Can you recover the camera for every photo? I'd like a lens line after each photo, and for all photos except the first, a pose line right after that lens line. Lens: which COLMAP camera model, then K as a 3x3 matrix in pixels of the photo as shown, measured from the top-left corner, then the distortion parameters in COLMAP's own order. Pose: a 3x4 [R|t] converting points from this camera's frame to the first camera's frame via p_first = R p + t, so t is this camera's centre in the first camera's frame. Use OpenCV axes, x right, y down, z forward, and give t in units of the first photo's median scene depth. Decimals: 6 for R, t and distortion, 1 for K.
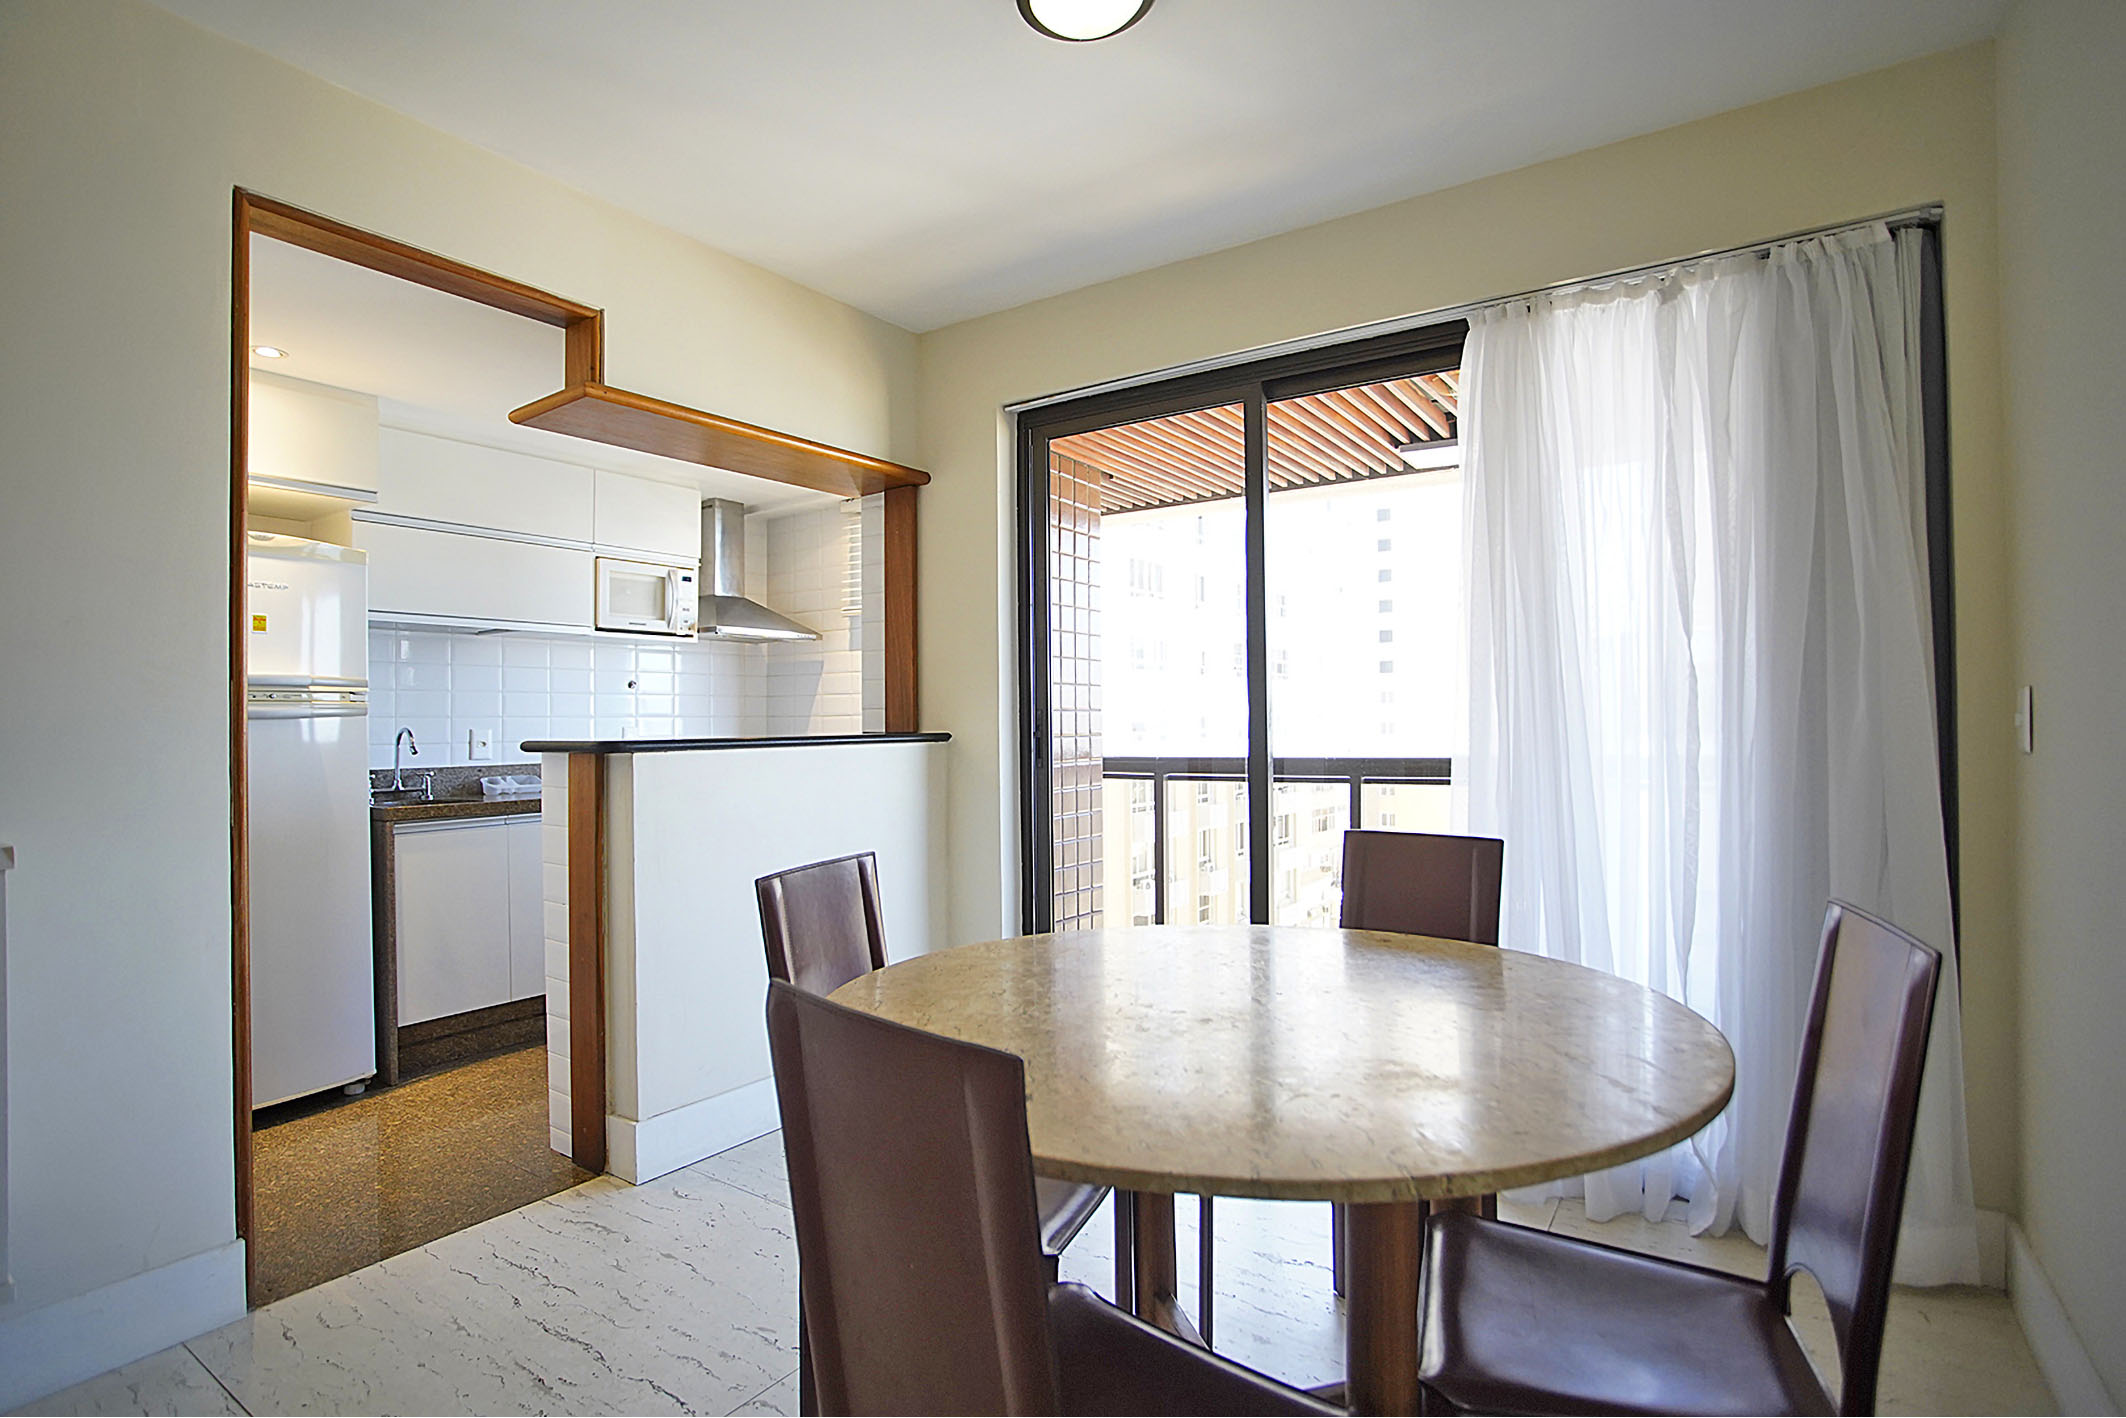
lens RADIAL K [[1045.9, 0, 1062.3], [0, 1045.9, 713.3], [0, 0, 1]] dist [-0.066011, 0.026040]
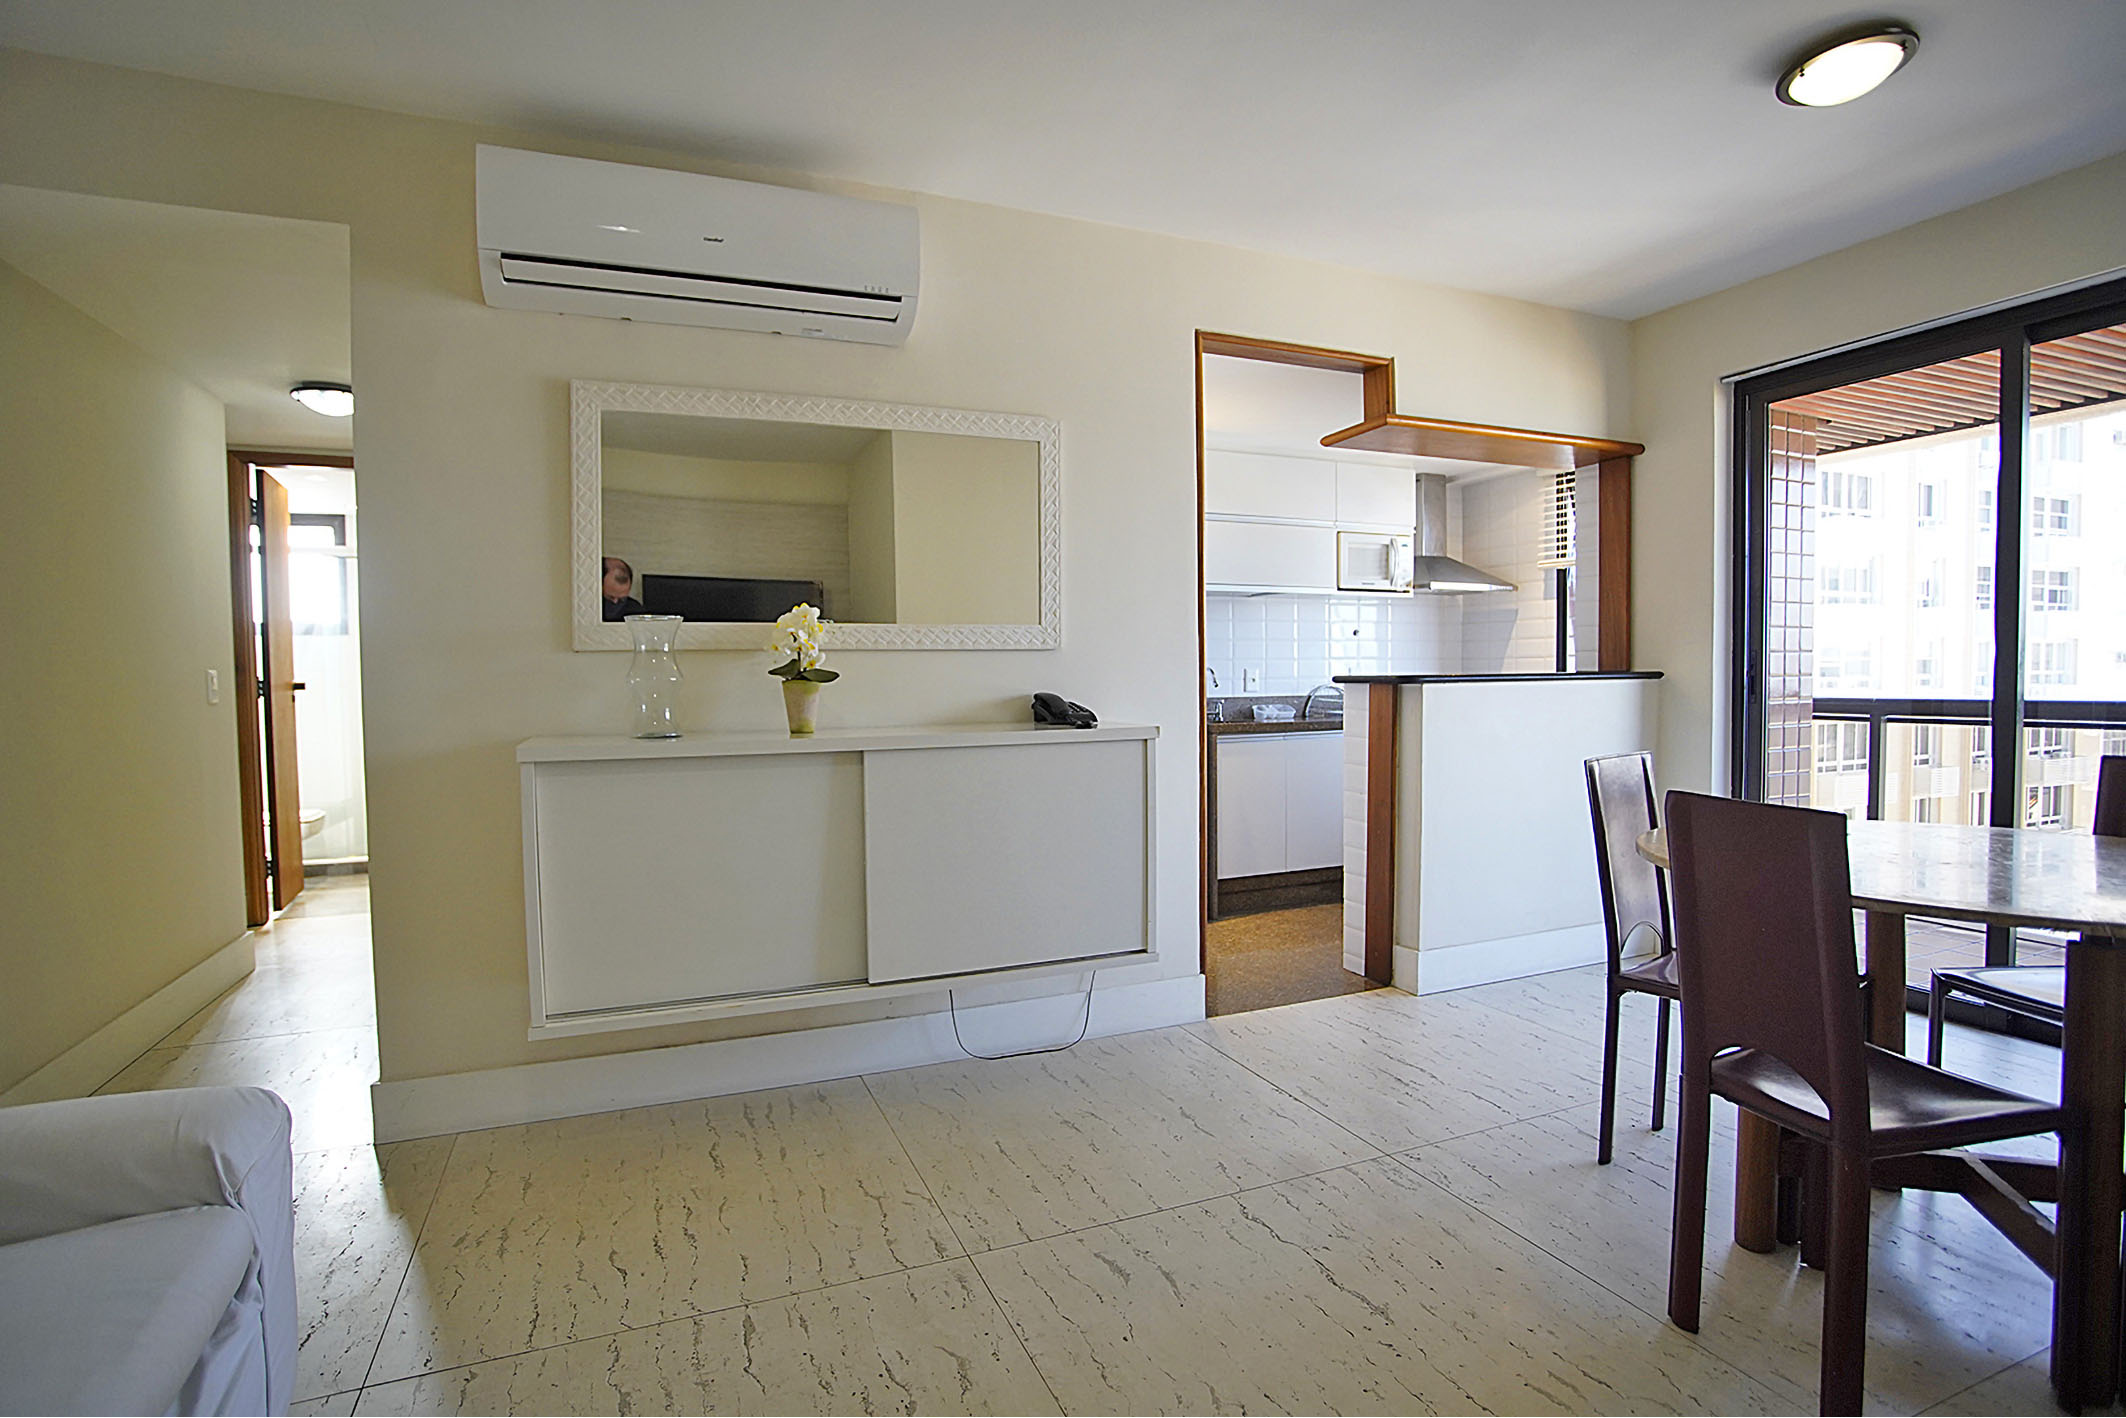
lens RADIAL K [[1045.9, 0, 1065.7], [0, 1045.9, 710.3], [0, 0, 1]] dist [-0.066011, 0.026040]
pose [[0.841850, 0.021092, -0.539300, -0.050785], [0.006265, 0.998787, 0.048843, 0.001987], [0.539676, -0.044497, 0.840696, -0.301362]]
